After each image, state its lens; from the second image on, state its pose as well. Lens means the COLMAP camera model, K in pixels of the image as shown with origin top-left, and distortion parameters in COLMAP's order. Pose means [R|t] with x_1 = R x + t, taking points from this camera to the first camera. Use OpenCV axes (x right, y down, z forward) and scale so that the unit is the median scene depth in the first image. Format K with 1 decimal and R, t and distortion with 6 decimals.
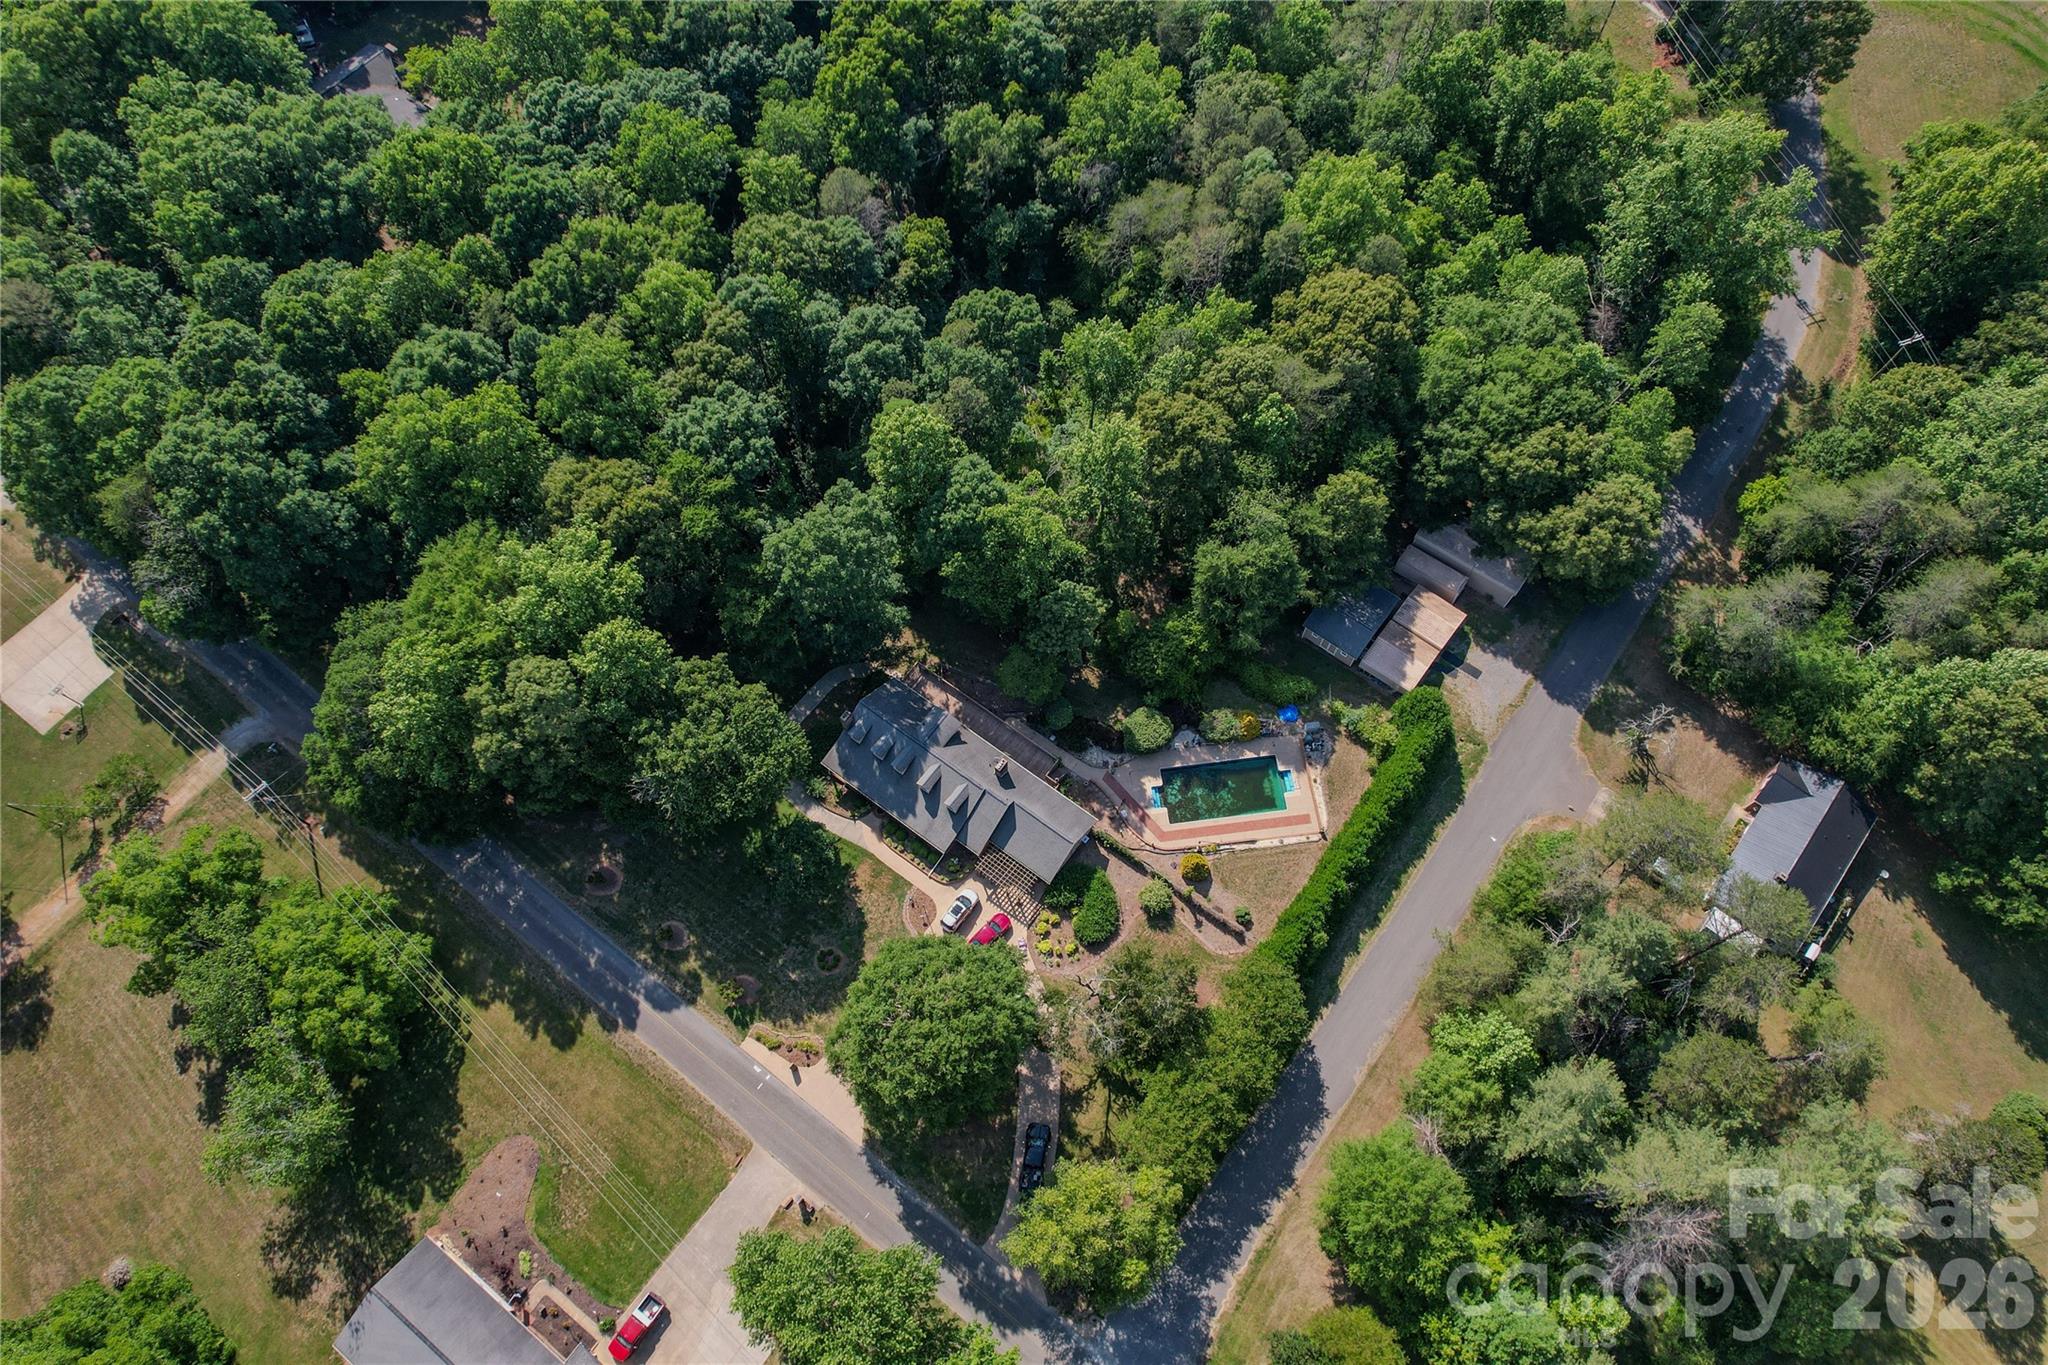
lens RADIAL K [[1346.0, 0, 1030.0], [0, 1346.0, 683.1], [0, 0, 1]] dist [-0.042522, 0.065444]
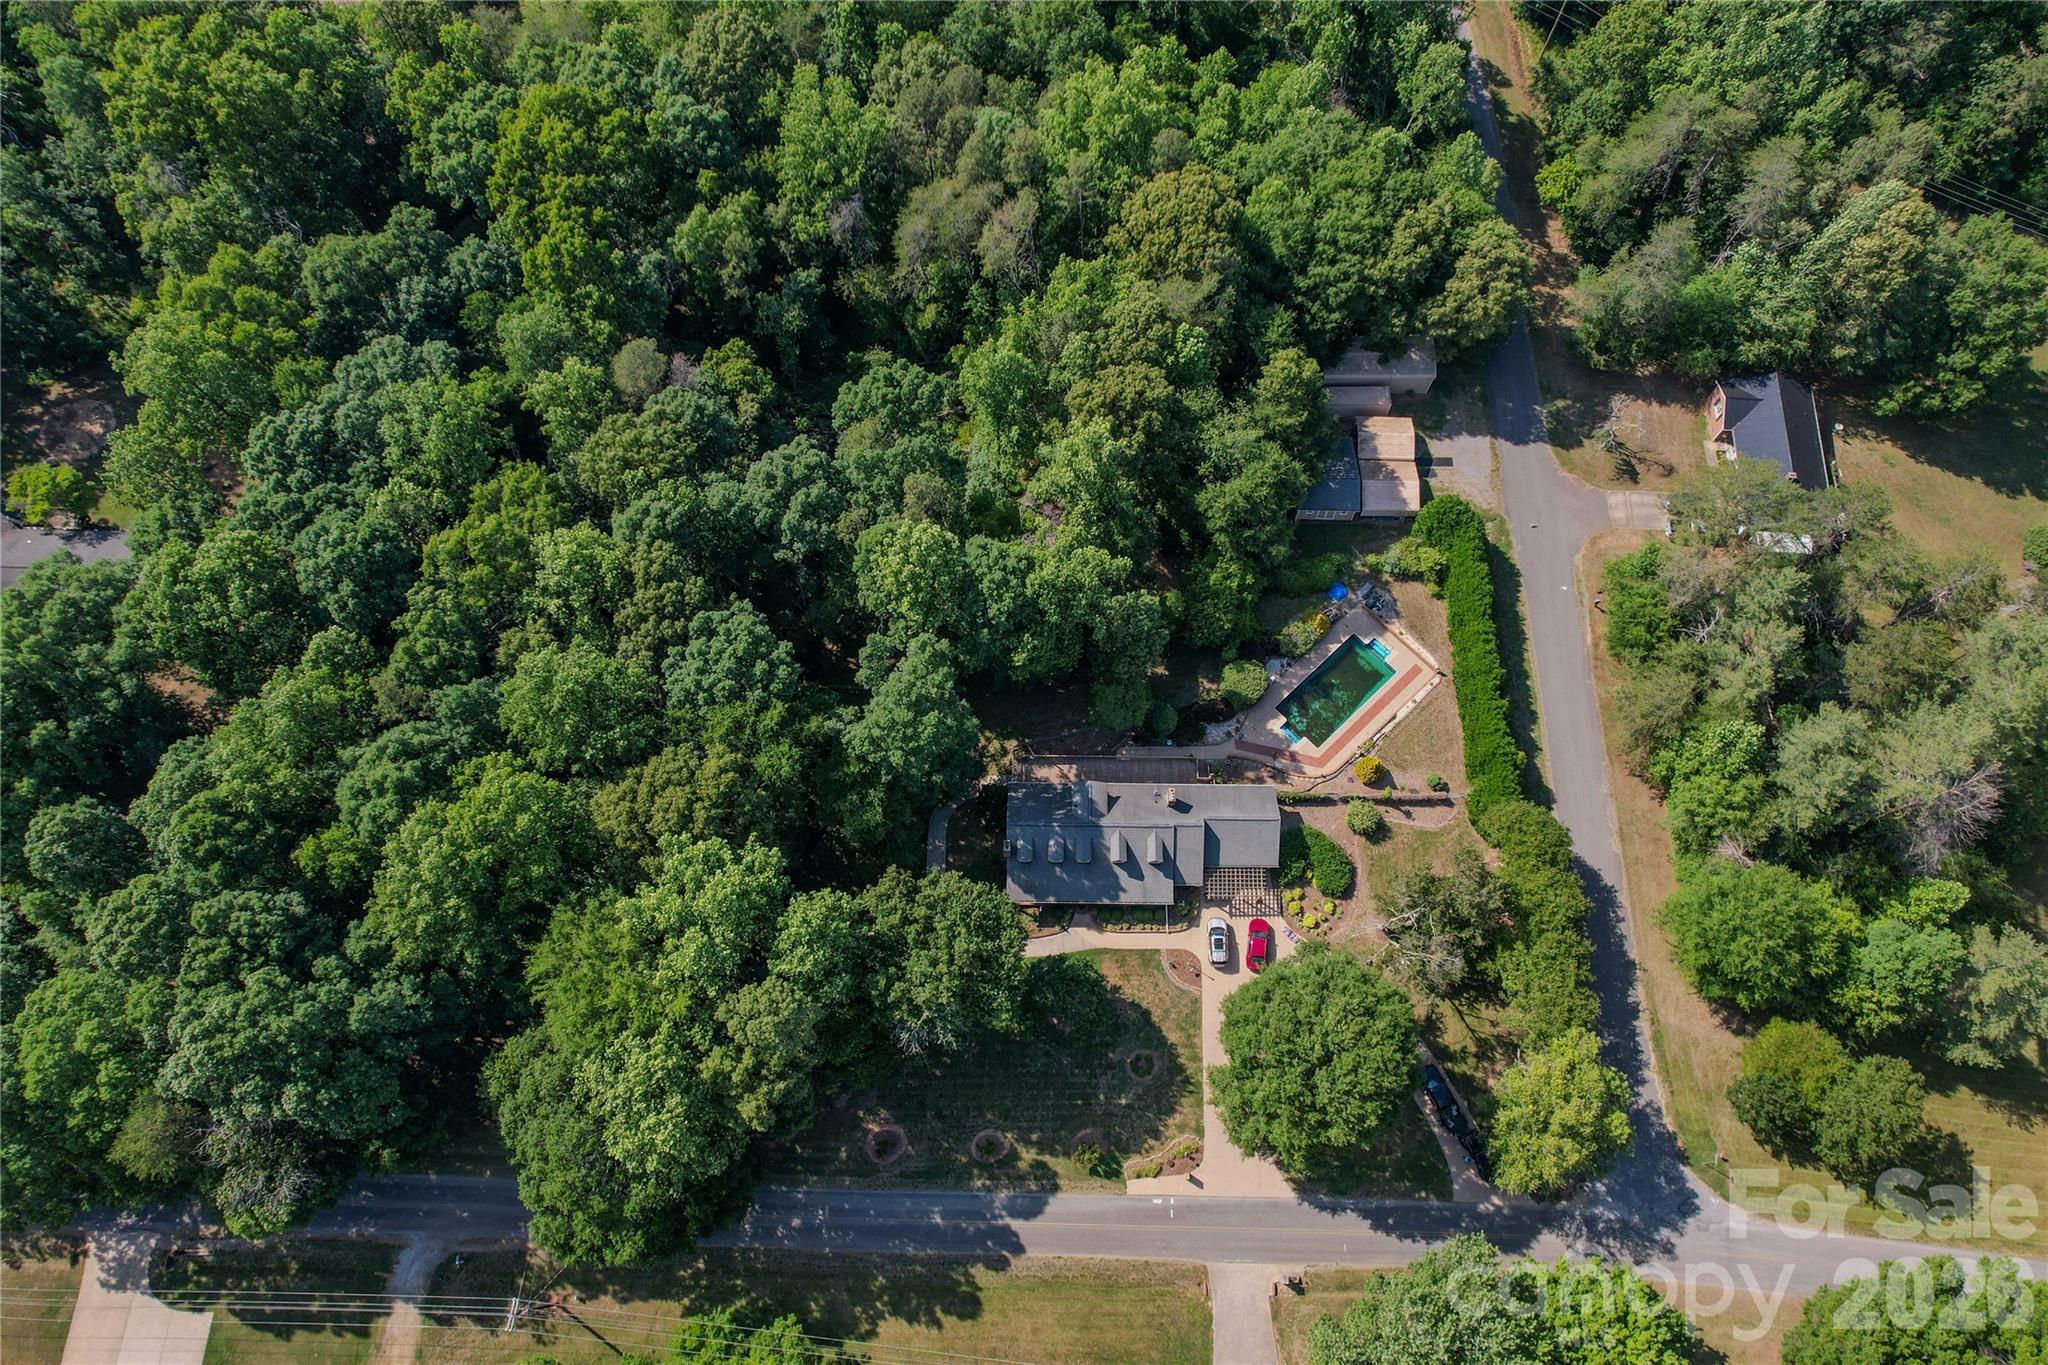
lens RADIAL K [[1346.0, 0, 1030.0], [0, 1346.0, 683.1], [0, 0, 1]] dist [-0.042522, 0.065444]
pose [[0.809787, -0.549427, 0.205853, -0.254164], [0.537548, 0.835358, 0.114979, -0.169666], [-0.235133, 0.017548, 0.971805, 0.079093]]
